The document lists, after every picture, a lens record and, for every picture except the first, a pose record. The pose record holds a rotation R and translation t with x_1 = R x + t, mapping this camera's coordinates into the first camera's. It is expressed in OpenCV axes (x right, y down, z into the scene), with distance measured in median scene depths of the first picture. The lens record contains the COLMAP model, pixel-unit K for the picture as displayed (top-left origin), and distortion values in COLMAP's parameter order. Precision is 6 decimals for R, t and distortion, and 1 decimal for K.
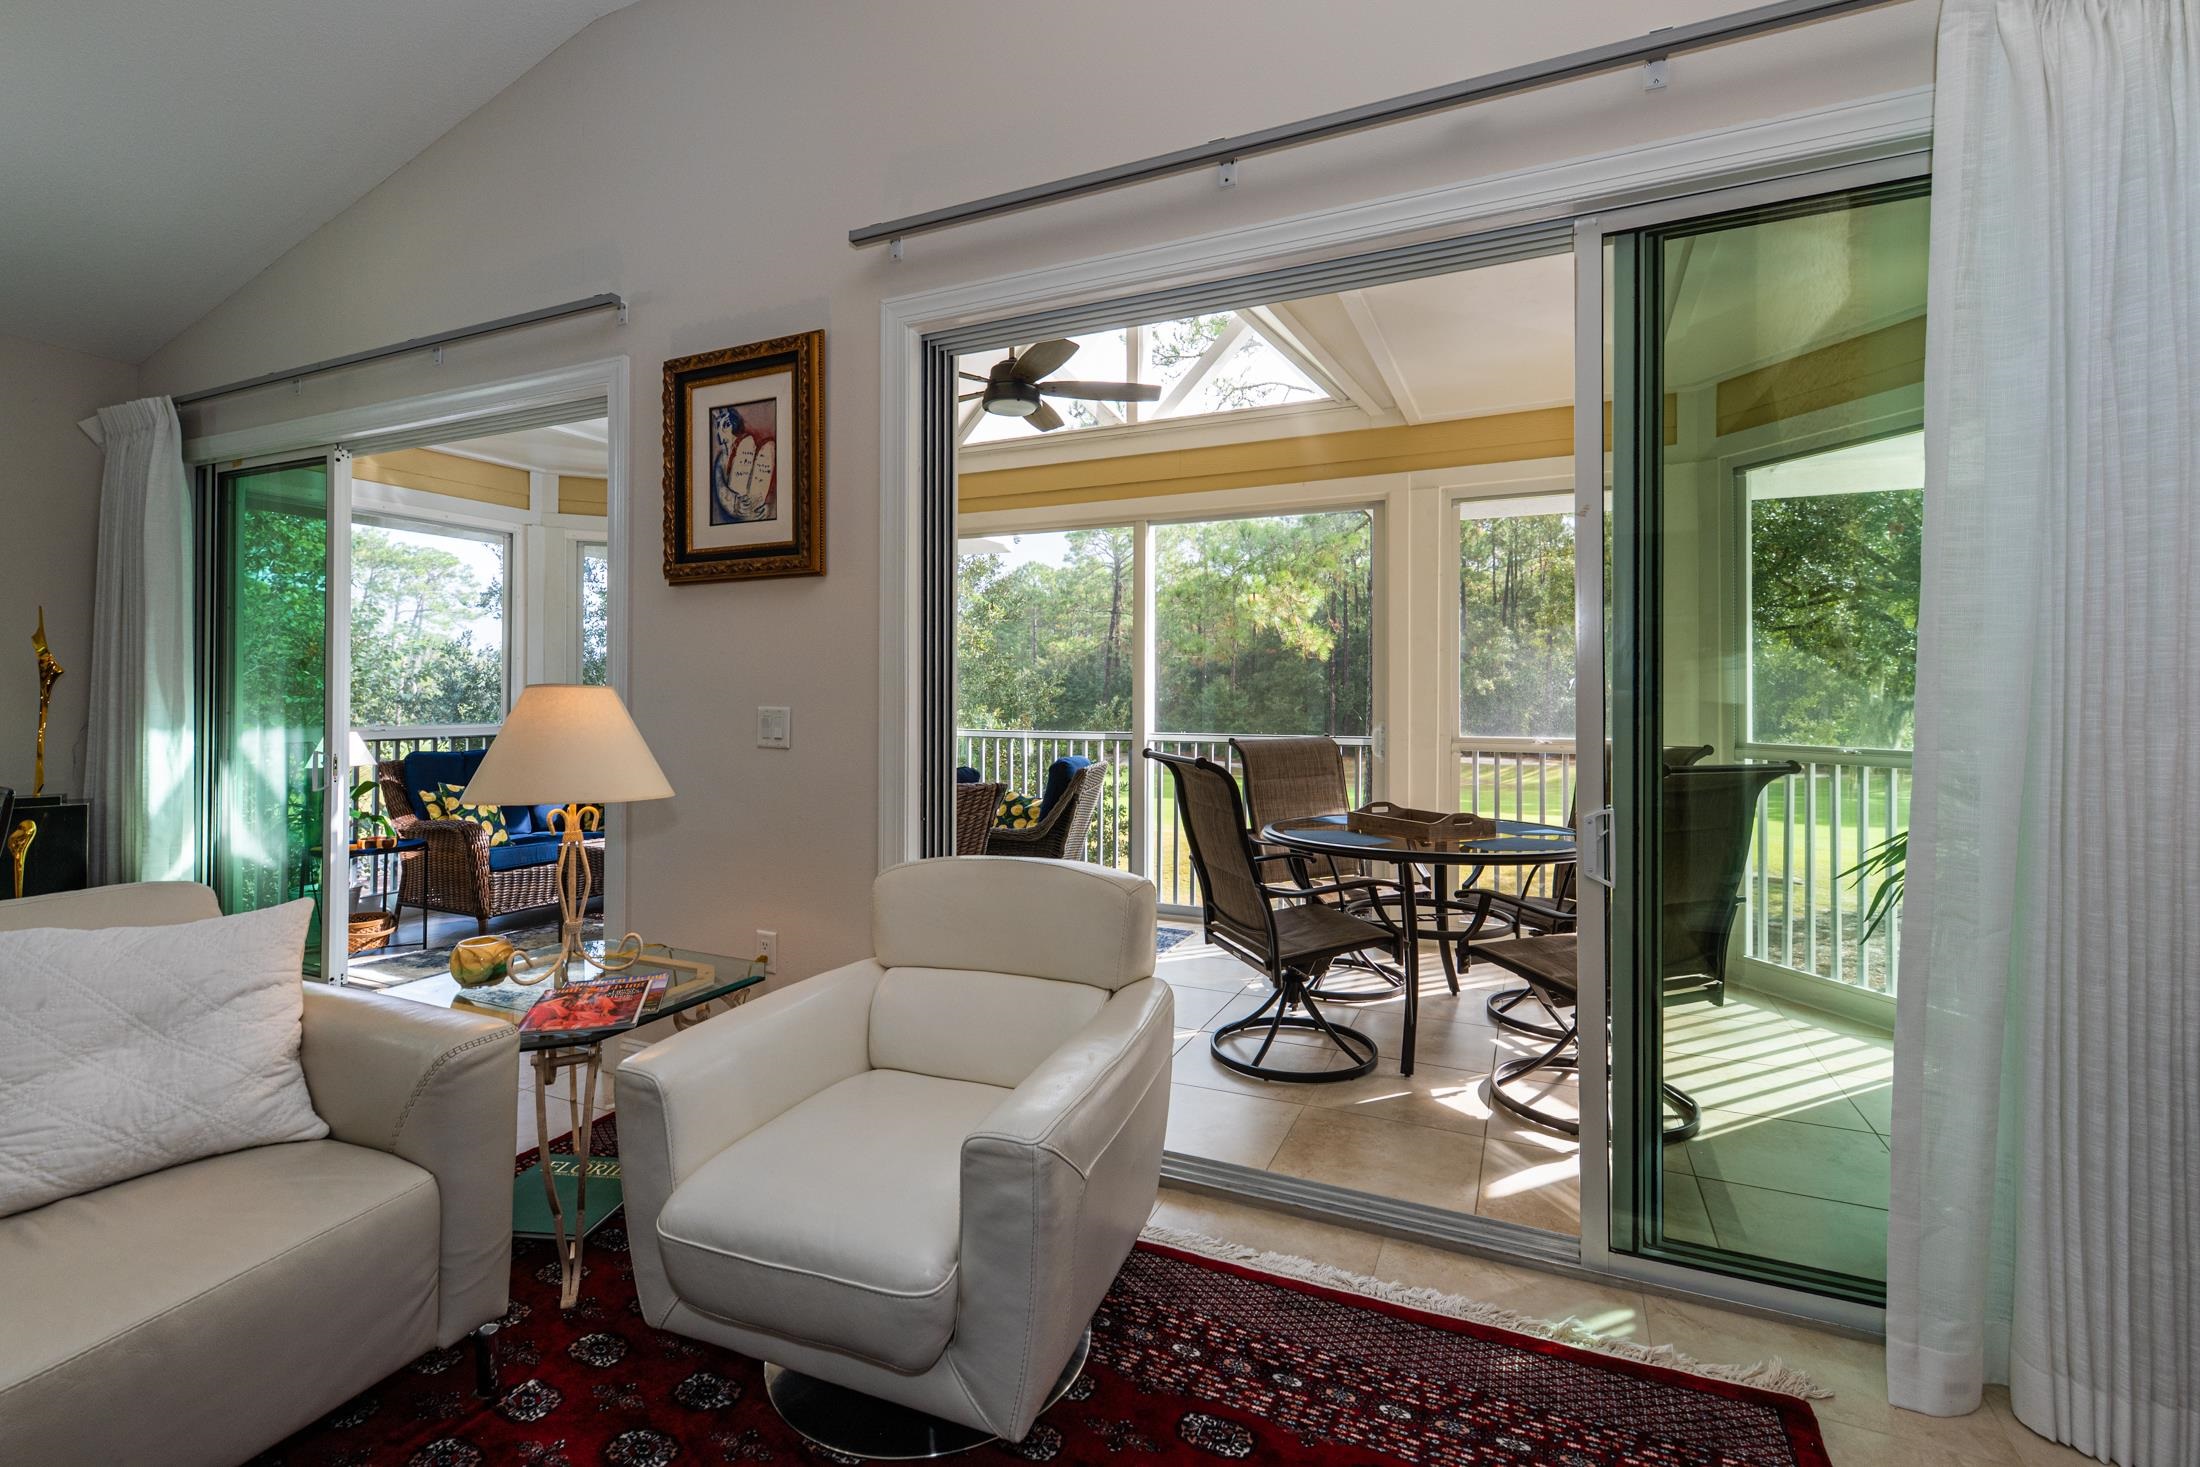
lens RADIAL K [[981.0, 0, 1096.3], [0, 981.0, 711.9], [0, 0, 1]] dist [0.000179, -0.000508]
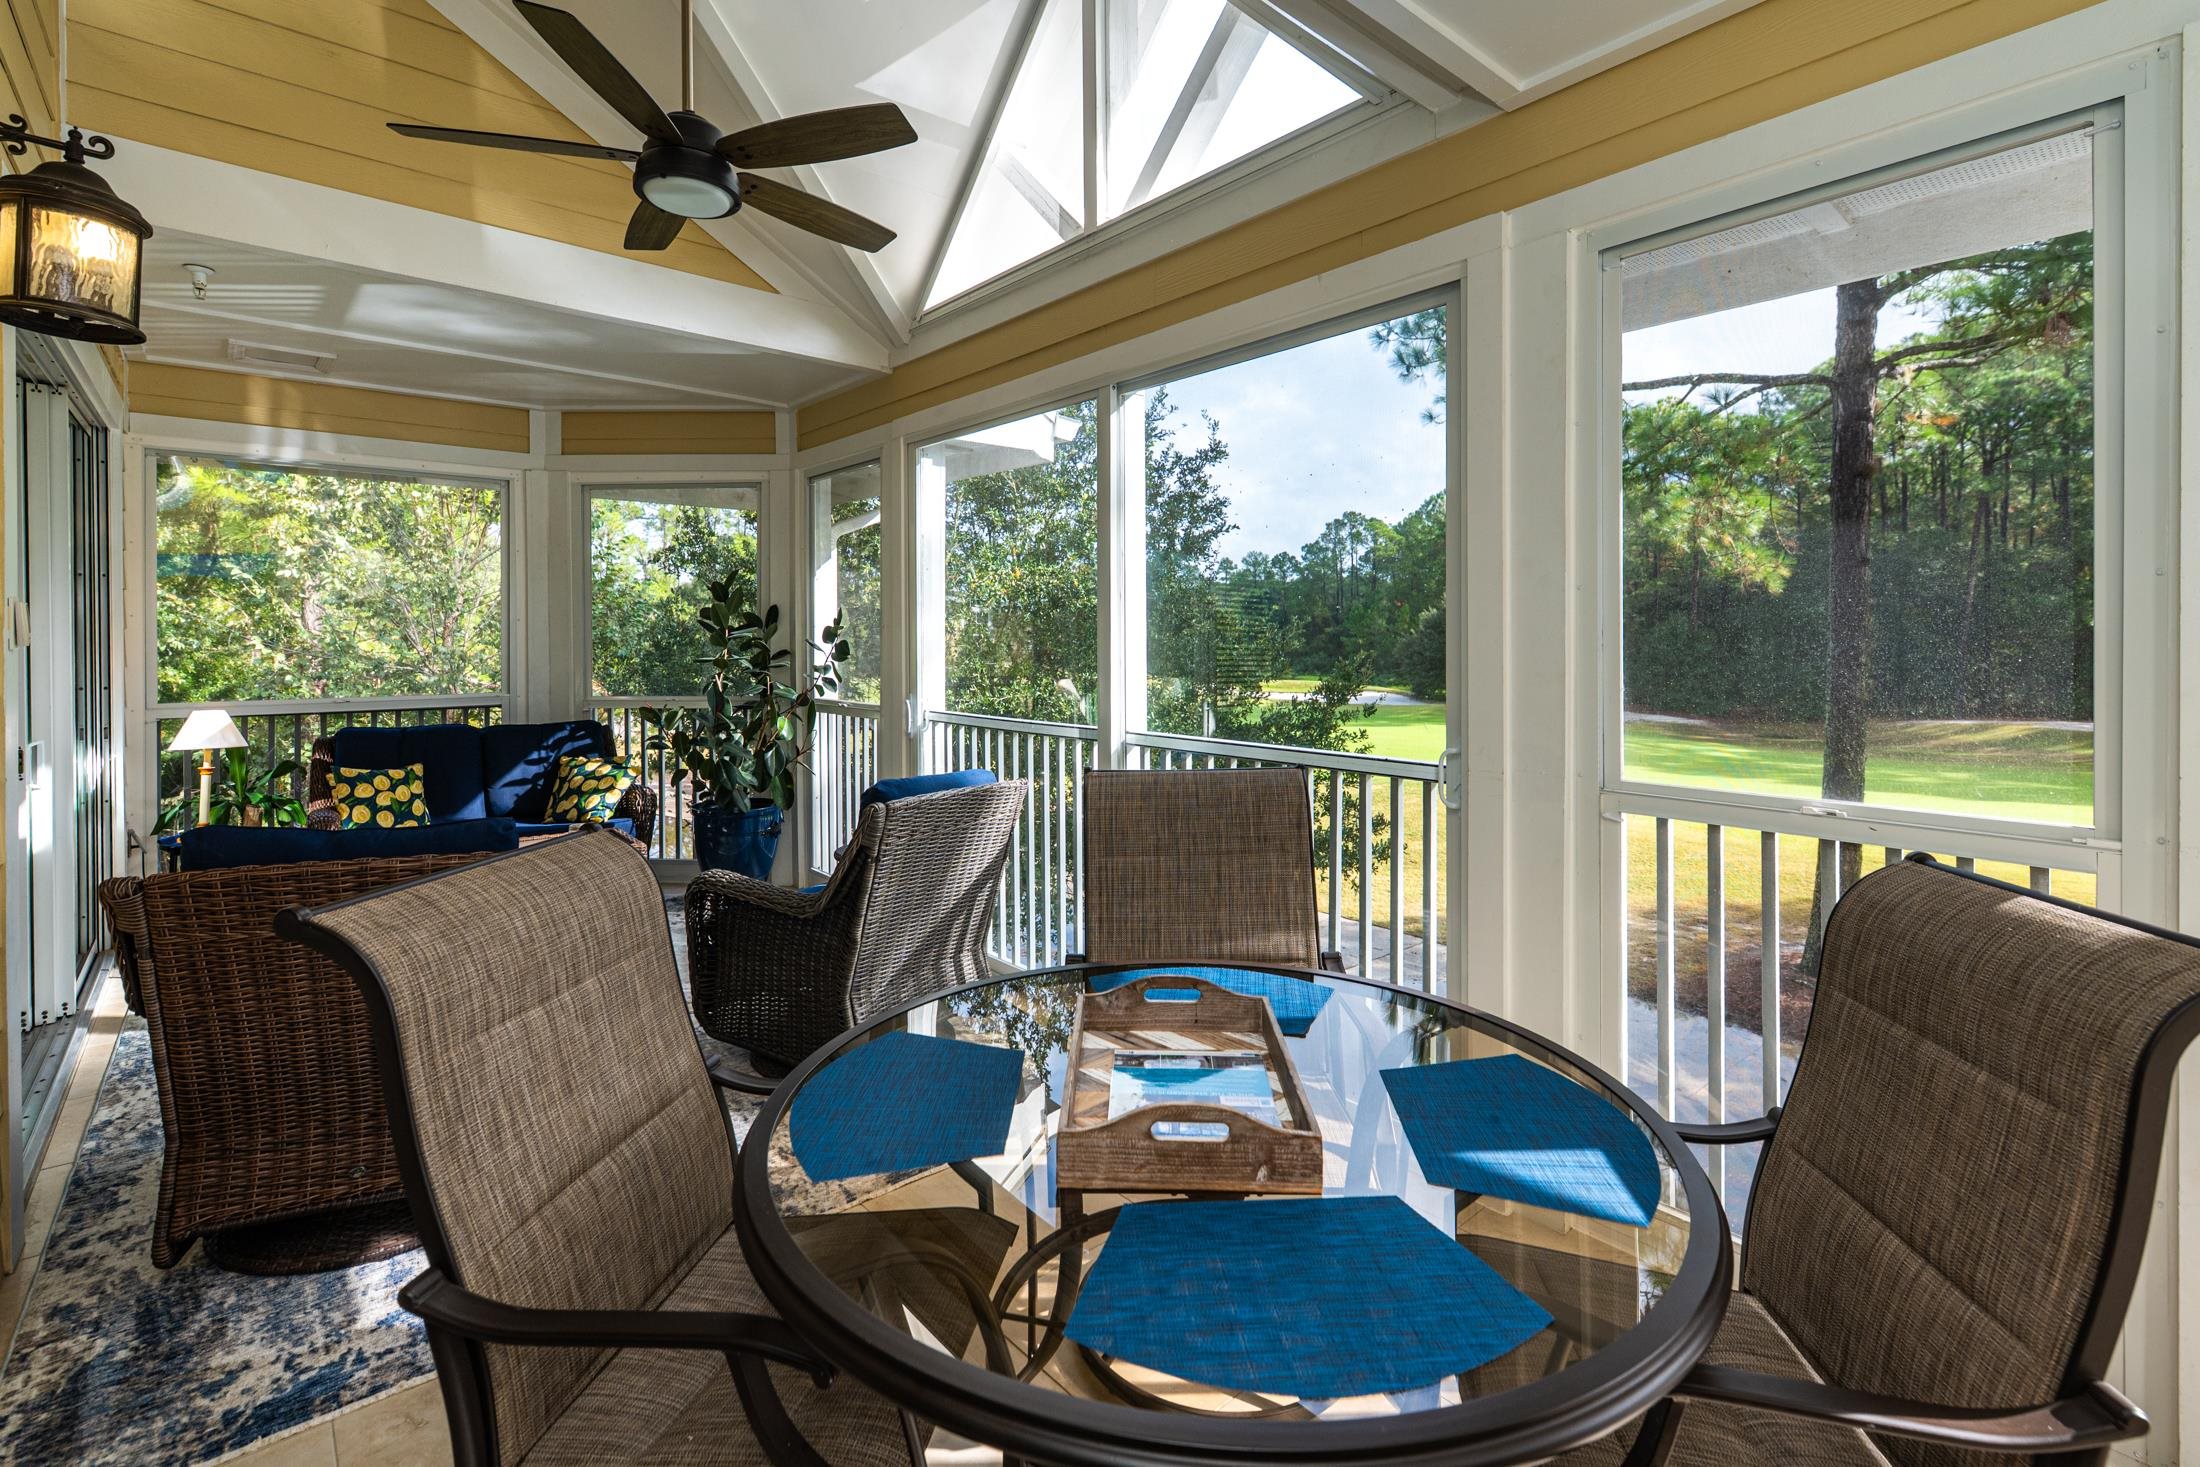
lens RADIAL K [[981.0, 0, 1144.7], [0, 981.0, 649.1], [0, 0, 1]] dist [0.000179, -0.000508]
pose [[0.916603, -0.001341, -0.399796, 0.288503], [0.000255, 0.999996, -0.002772, -0.025831], [0.399798, 0.002439, 0.916600, 0.413614]]
